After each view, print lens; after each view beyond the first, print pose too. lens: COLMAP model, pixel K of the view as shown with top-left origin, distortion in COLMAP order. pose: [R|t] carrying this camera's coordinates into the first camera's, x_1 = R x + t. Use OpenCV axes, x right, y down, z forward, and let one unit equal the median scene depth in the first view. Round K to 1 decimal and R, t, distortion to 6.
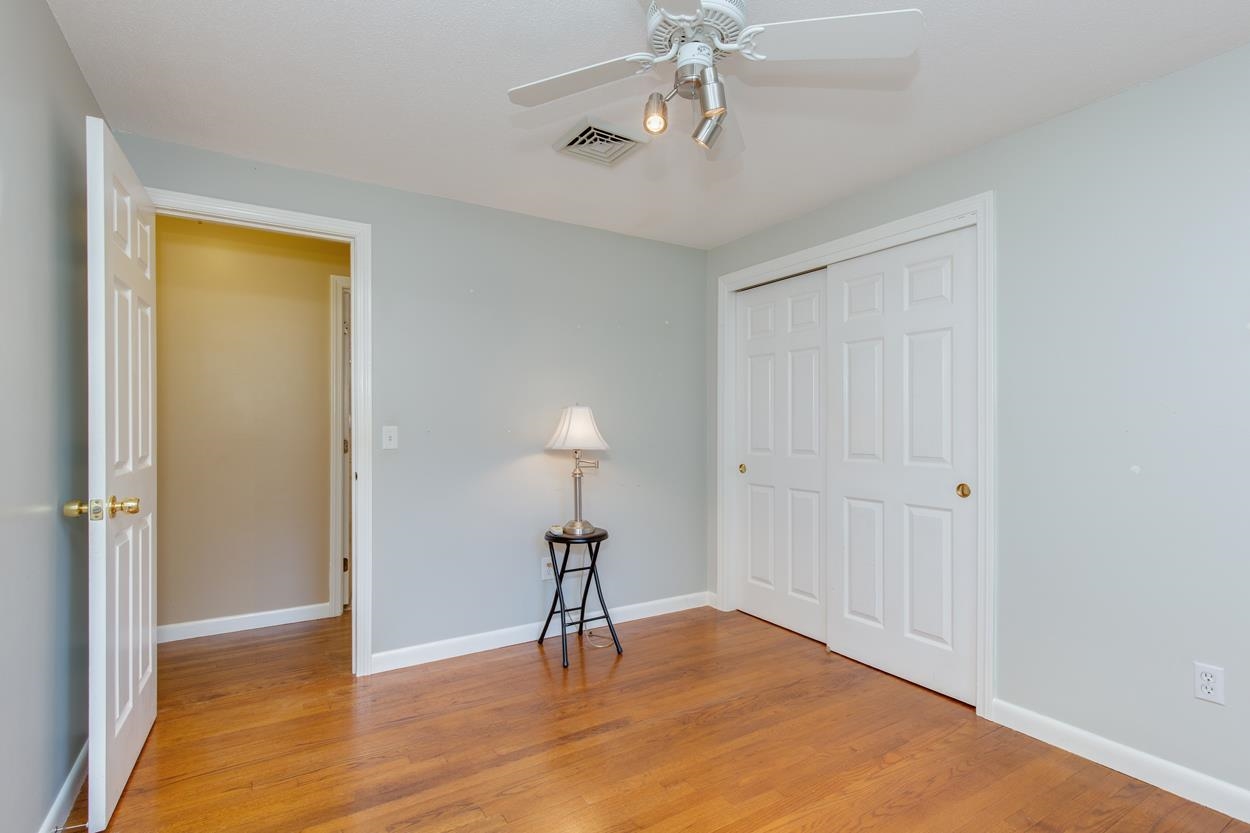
lens RADIAL K [[554.3, 0, 627.8], [0, 554.3, 424.9], [0, 0, 1]] dist [0.000724, -0.000088]
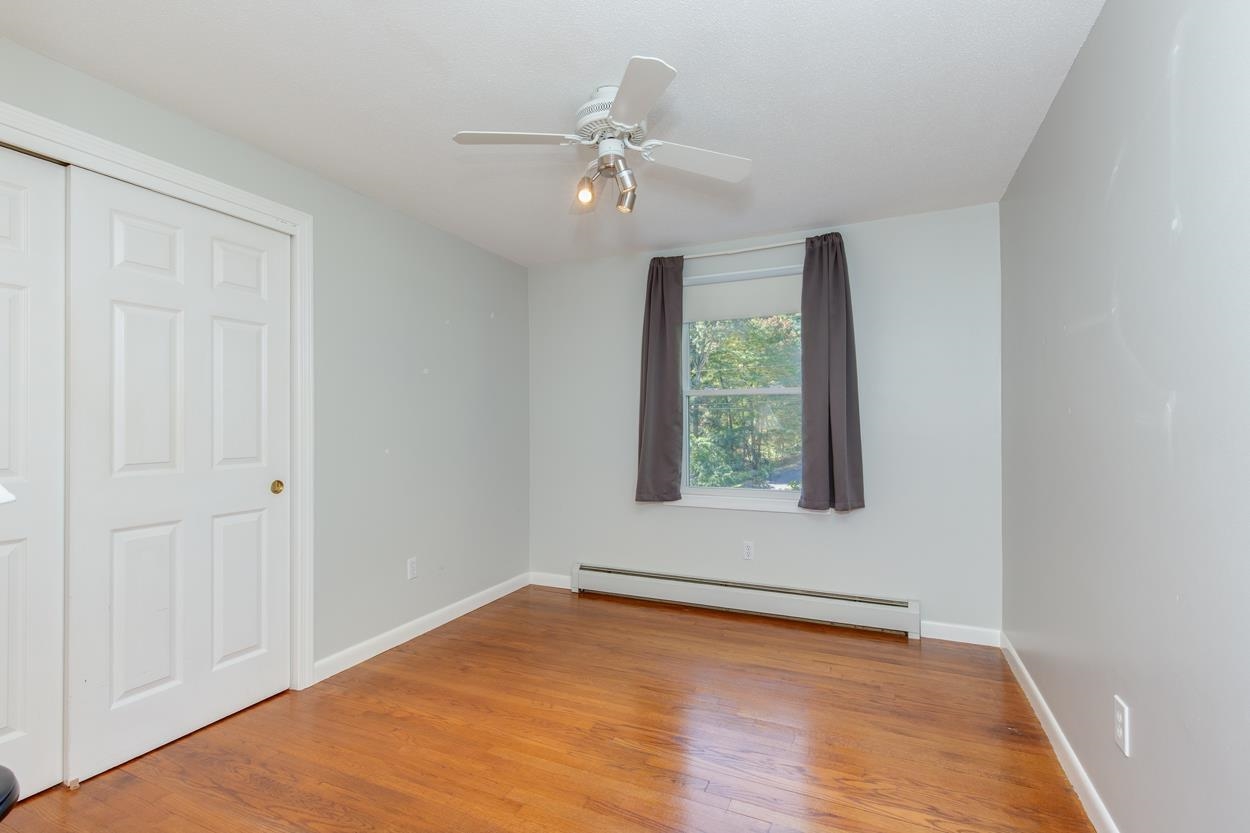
lens RADIAL K [[569.9, 0, 626.1], [0, 569.9, 415.0], [0, 0, 1]] dist [0.005833, -0.001531]
pose [[-0.518290, 0.010359, 0.855142, -0.643951], [0.004700, 0.999946, -0.009265, -0.001788], [-0.855192, -0.000782, -0.518311, 1.009524]]
